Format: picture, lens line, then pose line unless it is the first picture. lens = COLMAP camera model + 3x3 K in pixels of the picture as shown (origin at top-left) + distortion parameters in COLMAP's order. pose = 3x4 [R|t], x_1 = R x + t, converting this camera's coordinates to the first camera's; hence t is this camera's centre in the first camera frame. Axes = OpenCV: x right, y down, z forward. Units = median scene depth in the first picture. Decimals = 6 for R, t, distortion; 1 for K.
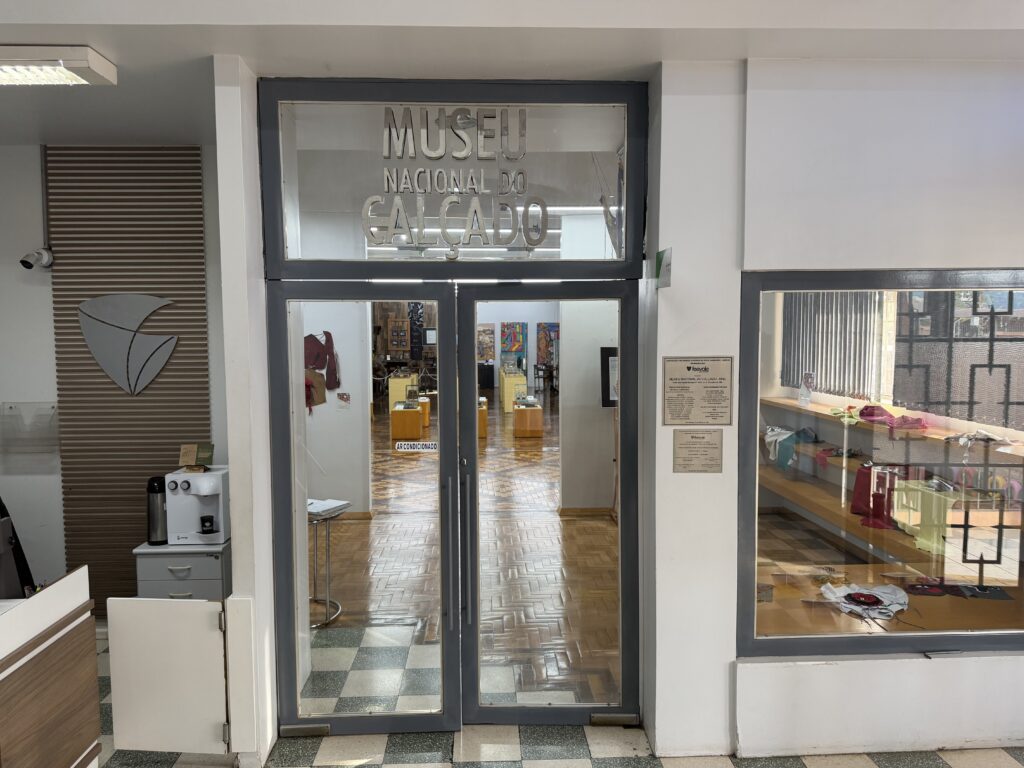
lens RADIAL K [[718.7, 0, 512.2], [0, 718.7, 386.5], [0, 0, 1]] dist [0.008548, -0.003337]
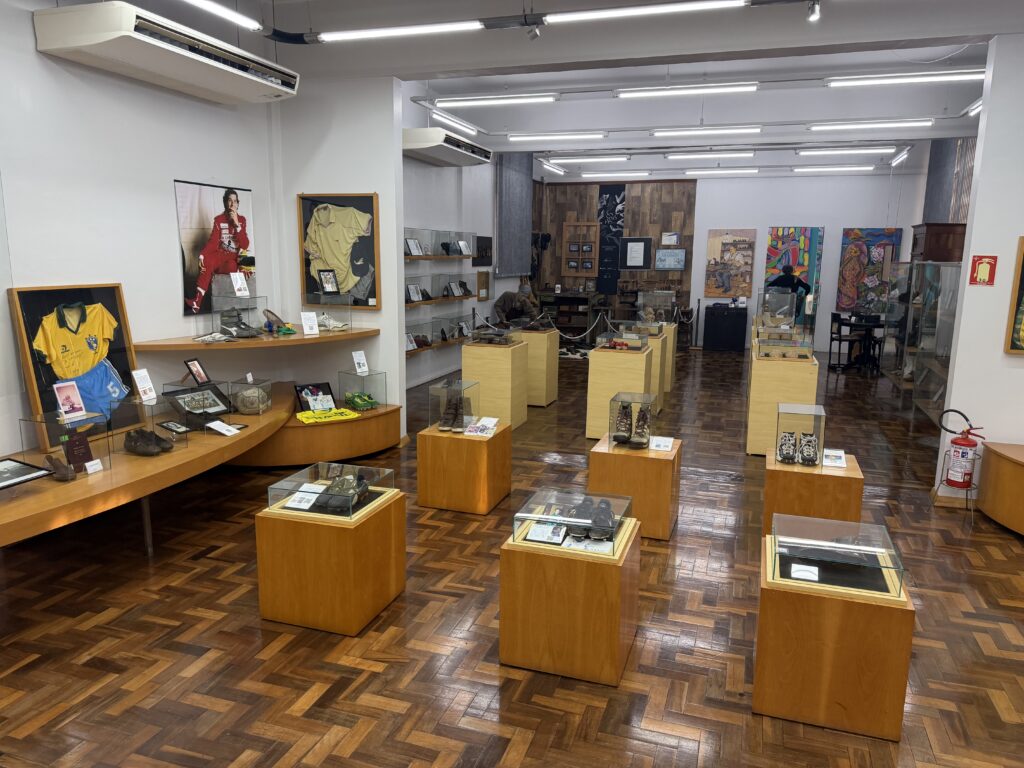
lens RADIAL K [[718.7, 0, 503.7], [0, 718.7, 385.6], [0, 0, 1]] dist [0.008548, -0.003337]
pose [[0.929907, 0.075370, -0.359989, 0.002557], [-0.035544, 0.992612, 0.116006, -0.028206], [0.366073, -0.095080, 0.925716, 0.428341]]
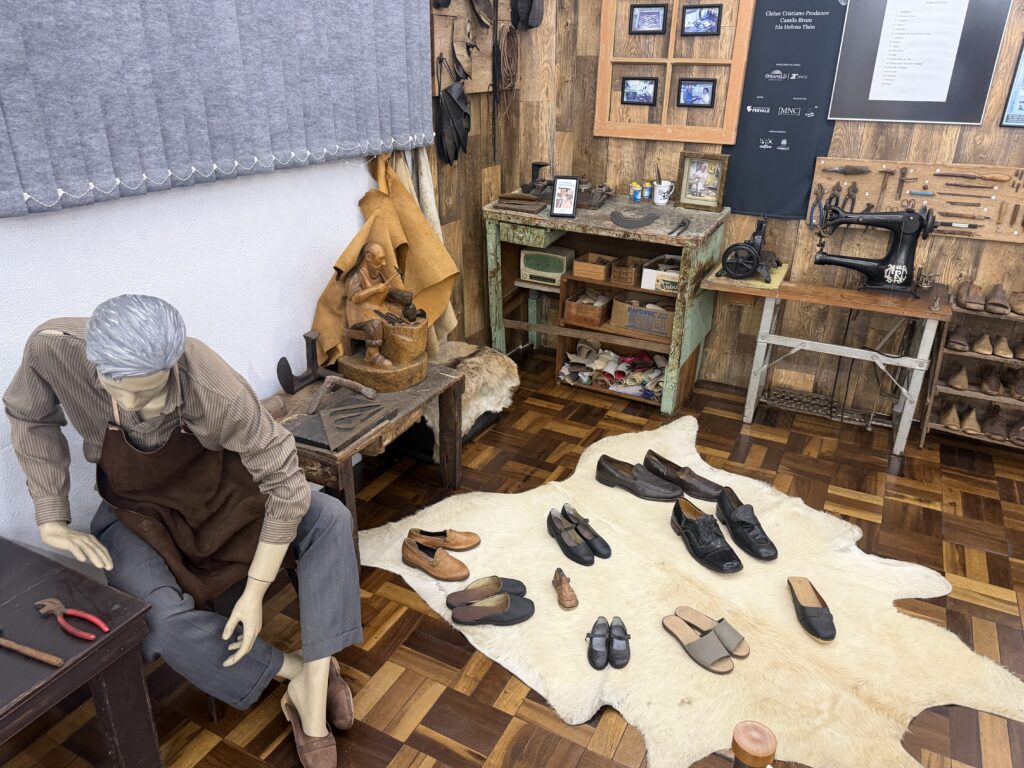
lens RADIAL K [[718.7, 0, 513.3], [0, 718.7, 382.4], [0, 0, 1]] dist [0.008548, -0.003337]
pose [[0.867127, 0.216263, -0.448688, -0.104598], [-0.050148, 0.934151, 0.353336, -0.054892], [0.495557, -0.283887, 0.820873, 0.843997]]
